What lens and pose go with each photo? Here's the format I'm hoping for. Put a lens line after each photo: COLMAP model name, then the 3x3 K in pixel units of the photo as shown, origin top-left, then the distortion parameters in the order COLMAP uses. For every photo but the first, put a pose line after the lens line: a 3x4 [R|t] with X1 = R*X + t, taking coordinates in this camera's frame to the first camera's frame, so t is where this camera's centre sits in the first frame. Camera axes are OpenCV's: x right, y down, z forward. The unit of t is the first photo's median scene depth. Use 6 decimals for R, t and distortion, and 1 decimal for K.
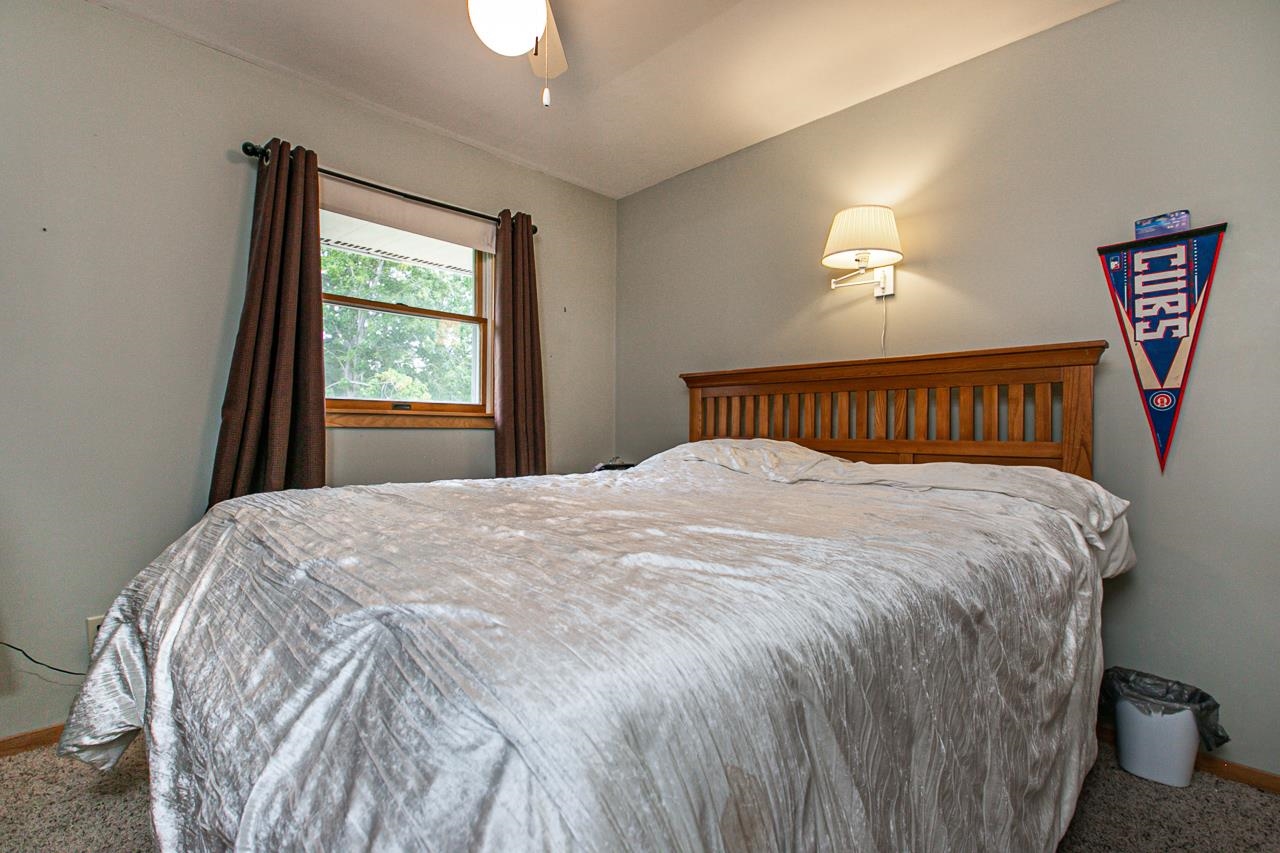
lens RADIAL K [[578.1, 0, 640.0], [0, 578.1, 426.5], [0, 0, 1]] dist [0.000213, 0.000276]
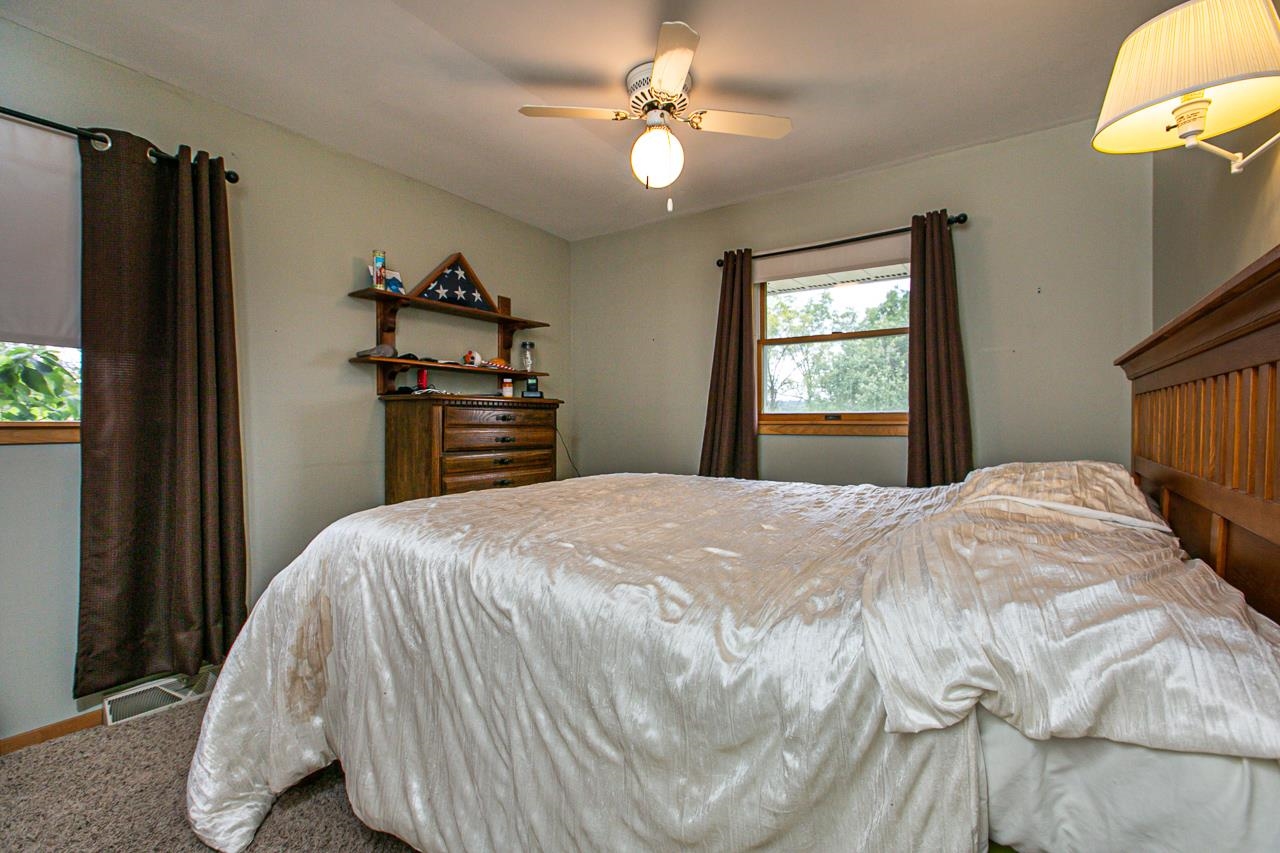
lens RADIAL K [[578.1, 0, 640.0], [0, 578.1, 426.5], [0, 0, 1]] dist [0.000213, 0.000276]
pose [[0.134399, 0.012617, -0.990847, 1.027176], [0.002446, 0.999912, 0.013065, -0.044887], [0.990924, -0.004180, 0.134356, 0.618967]]
